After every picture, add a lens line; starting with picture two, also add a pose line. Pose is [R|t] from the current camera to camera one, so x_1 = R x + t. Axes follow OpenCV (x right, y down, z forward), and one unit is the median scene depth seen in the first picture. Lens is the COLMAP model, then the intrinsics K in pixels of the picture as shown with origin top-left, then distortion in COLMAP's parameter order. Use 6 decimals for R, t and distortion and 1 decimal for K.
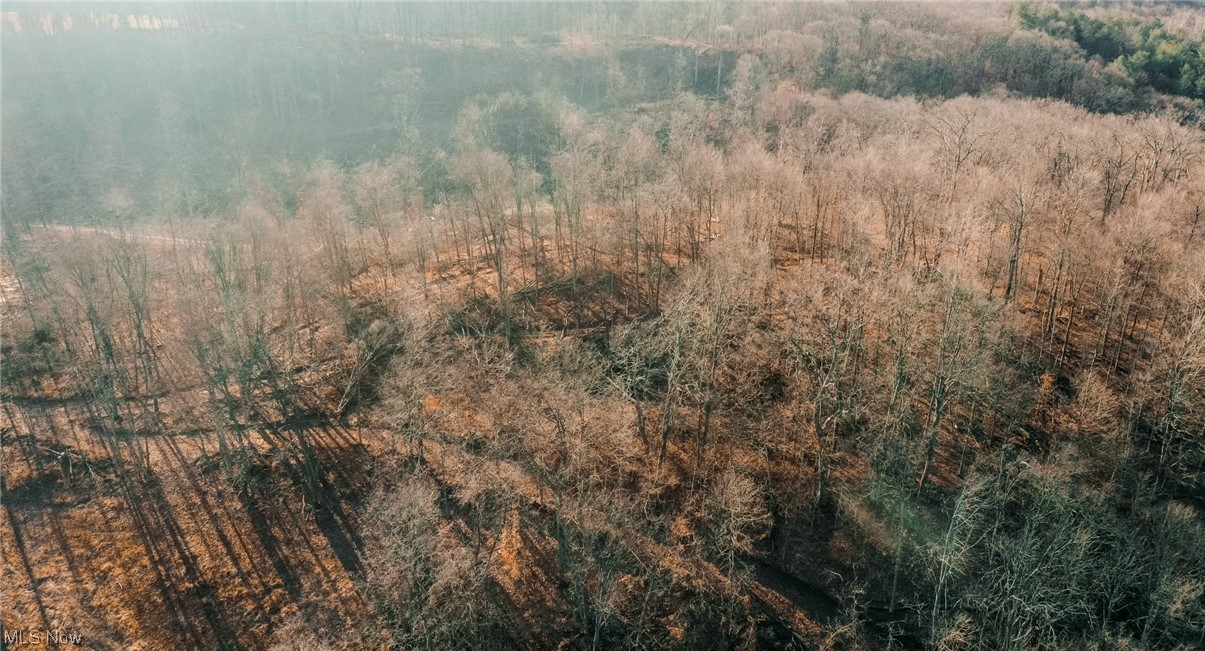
lens RADIAL K [[916.2, 0, 599.6], [0, 916.2, 321.8], [0, 0, 1]] dist [0.006701, 0.003088]
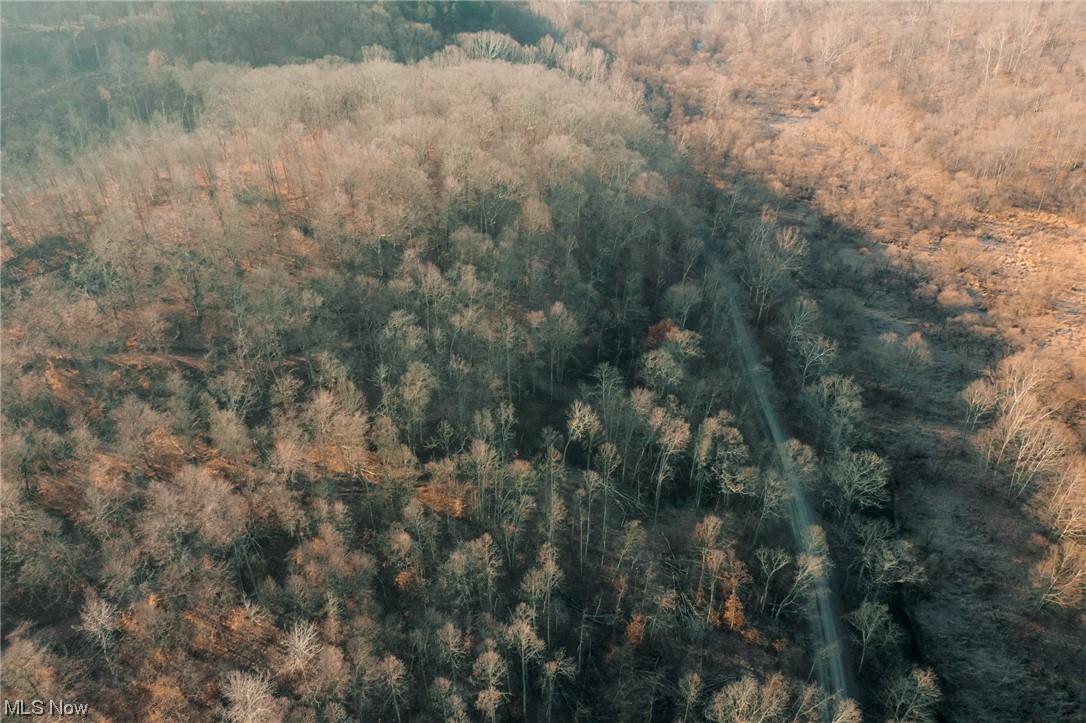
lens RADIAL K [[863.1, 0, 544.8], [0, 863.1, 357.9], [0, 0, 1]] dist [-0.005082, -0.005273]
pose [[0.844576, -0.325215, 0.425356, 0.010841], [0.248551, 0.941758, 0.226525, 0.011021], [-0.474252, -0.085594, 0.876219, -0.439870]]
